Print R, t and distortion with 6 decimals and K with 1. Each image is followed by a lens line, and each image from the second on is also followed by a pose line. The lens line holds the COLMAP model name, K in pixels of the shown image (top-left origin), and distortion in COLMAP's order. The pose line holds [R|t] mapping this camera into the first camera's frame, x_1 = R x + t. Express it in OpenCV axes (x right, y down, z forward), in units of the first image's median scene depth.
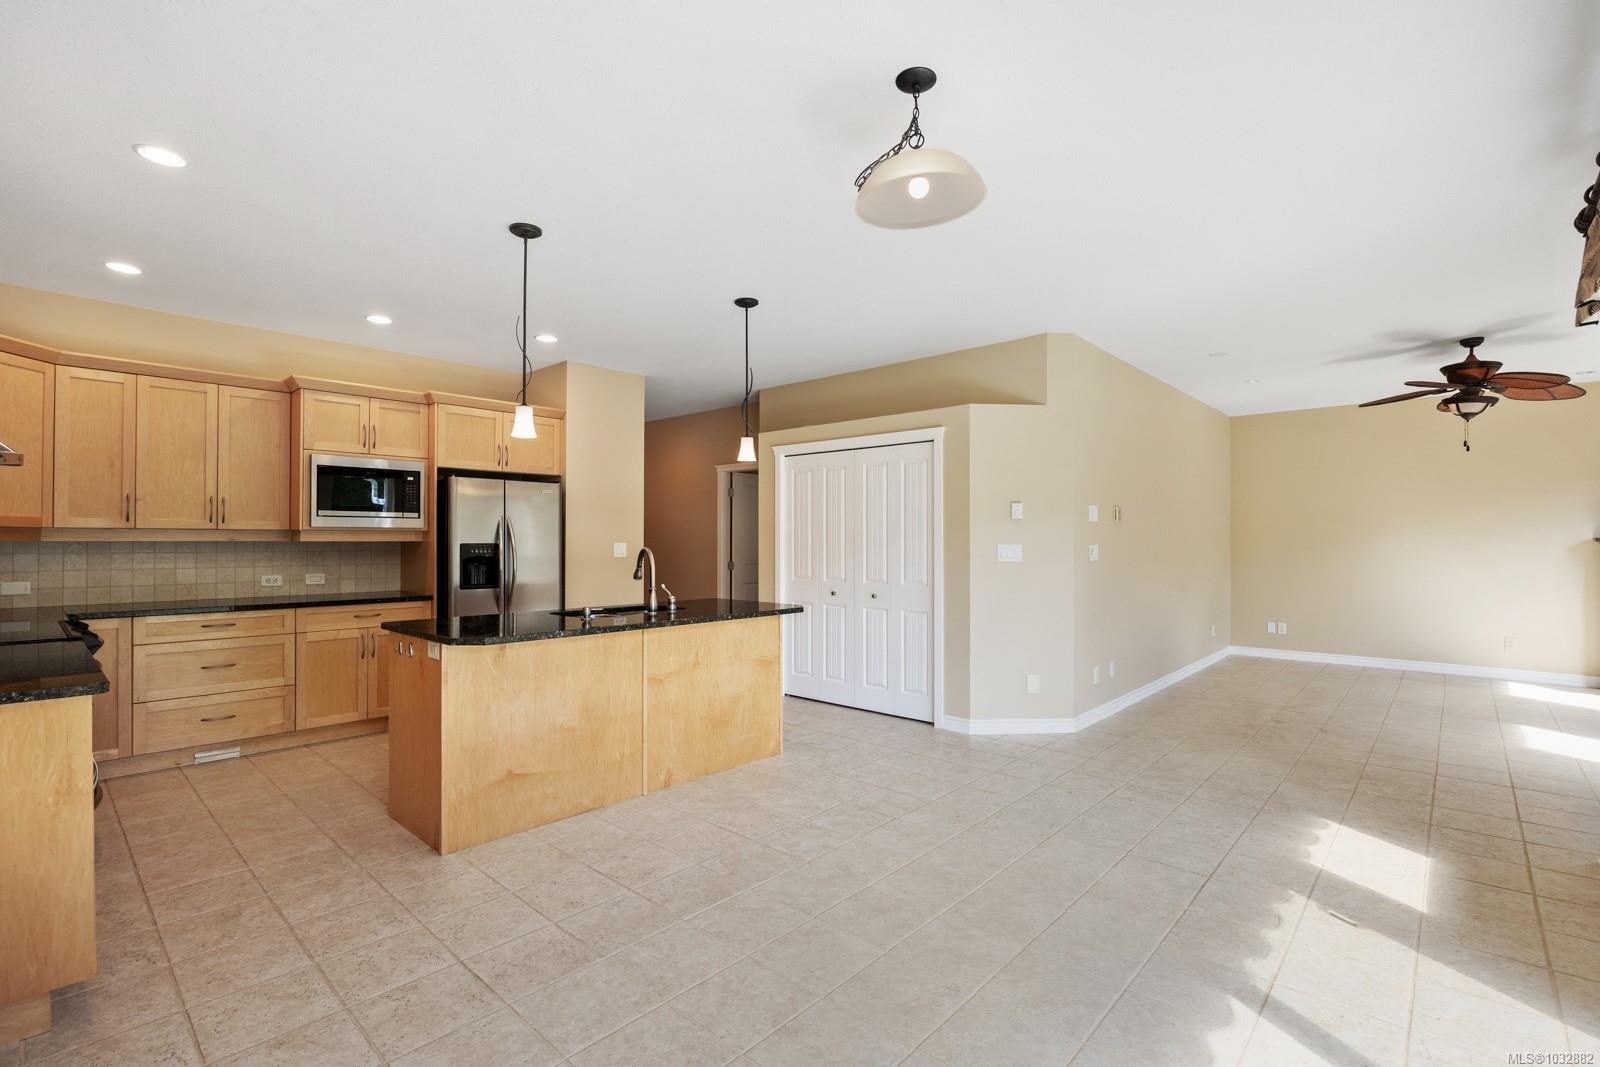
lens RADIAL K [[731.0, 0, 800.0], [0, 731.0, 533.5], [0, 0, 1]] dist [-0.018135, 0.000136]
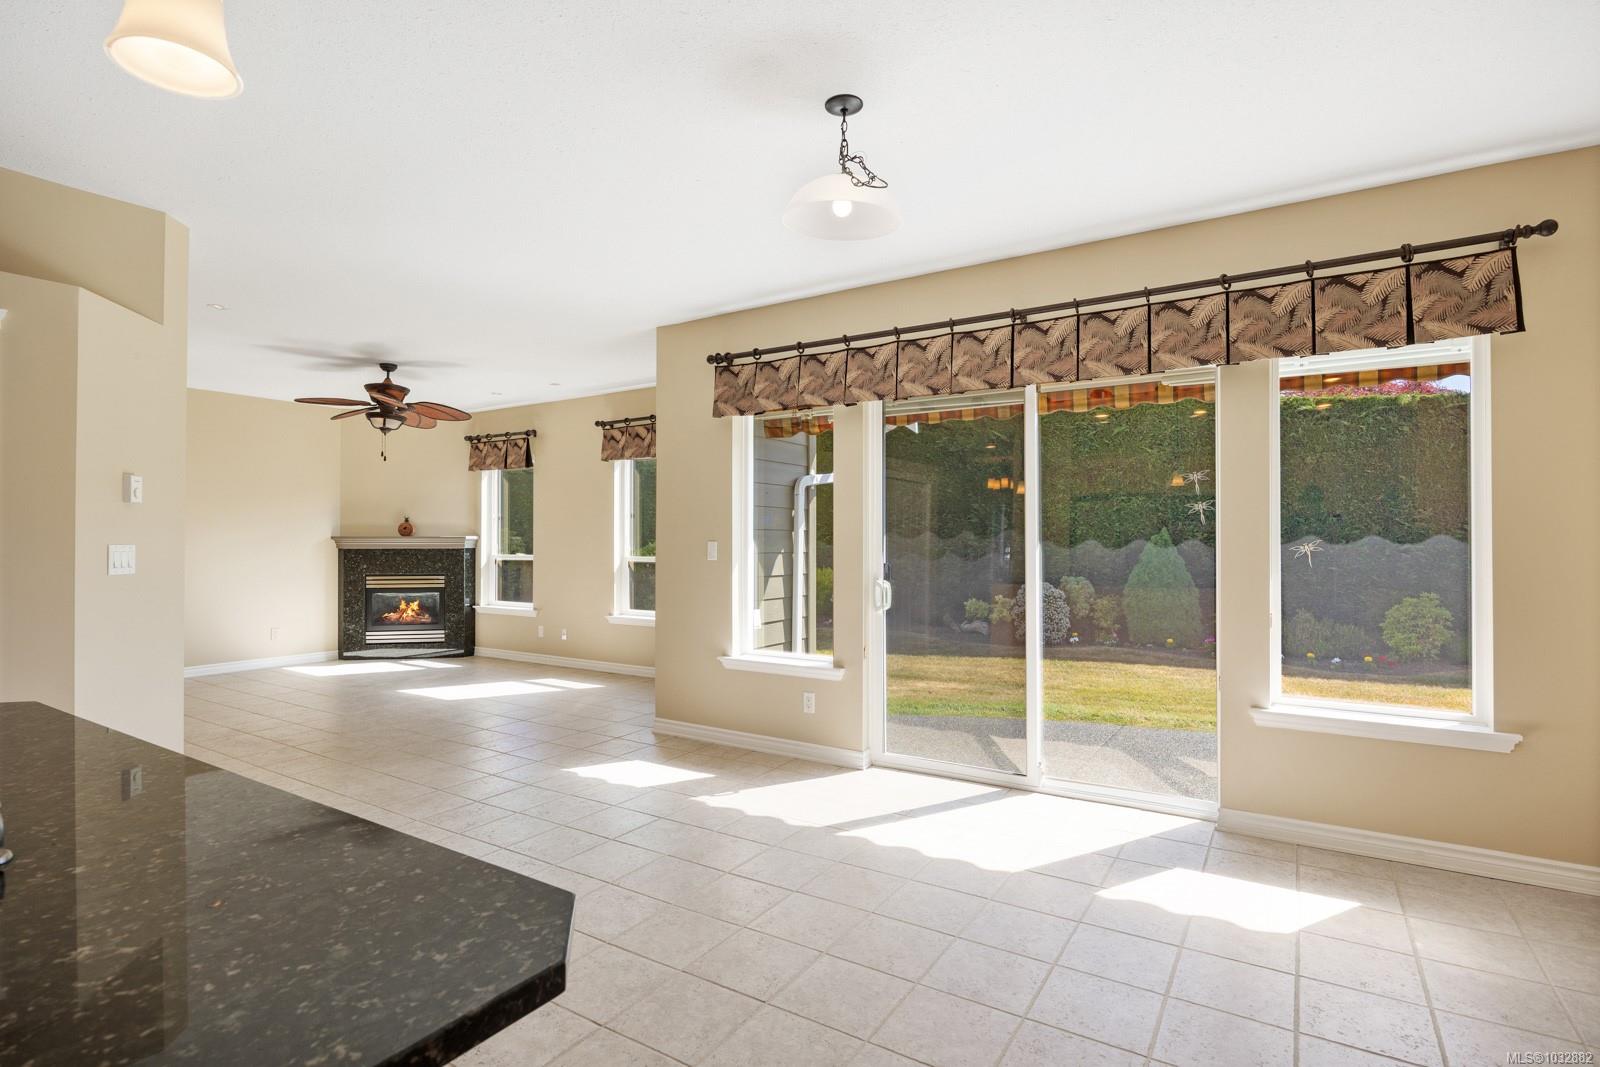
lens RADIAL K [[787.8, 0, 801.8], [0, 787.8, 532.3], [0, 0, 1]] dist [-0.013166, 0.001080]
pose [[-0.175551, 0.006779, 0.984447, -0.501286], [-0.008272, 0.999931, -0.008361, 0.006014], [-0.984436, -0.009611, -0.175483, 0.658458]]
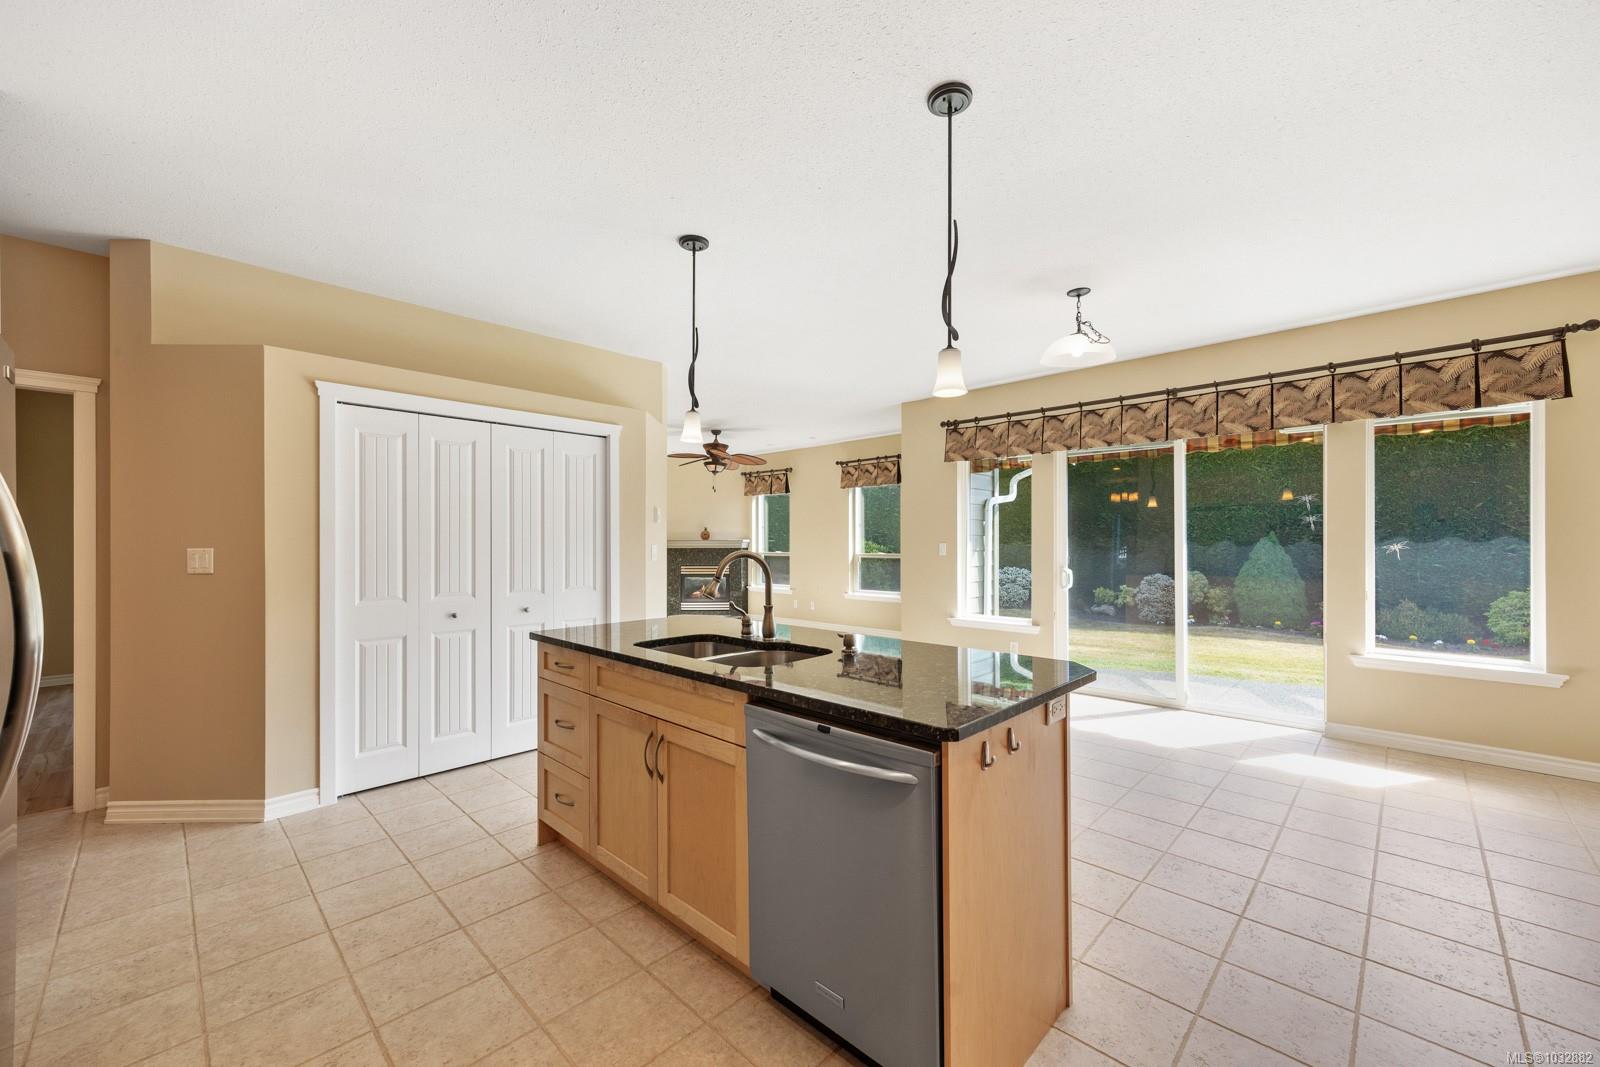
lens RADIAL K [[628.9, 0, 797.2], [0, 628.9, 541.1], [0, 0, 1]] dist [0.002140, -0.000284]
pose [[0.030933, -0.001089, 0.999521, -0.767462], [-0.006303, 0.999979, 0.001284, 0.007068], [-0.999502, -0.006340, 0.030926, 0.870303]]
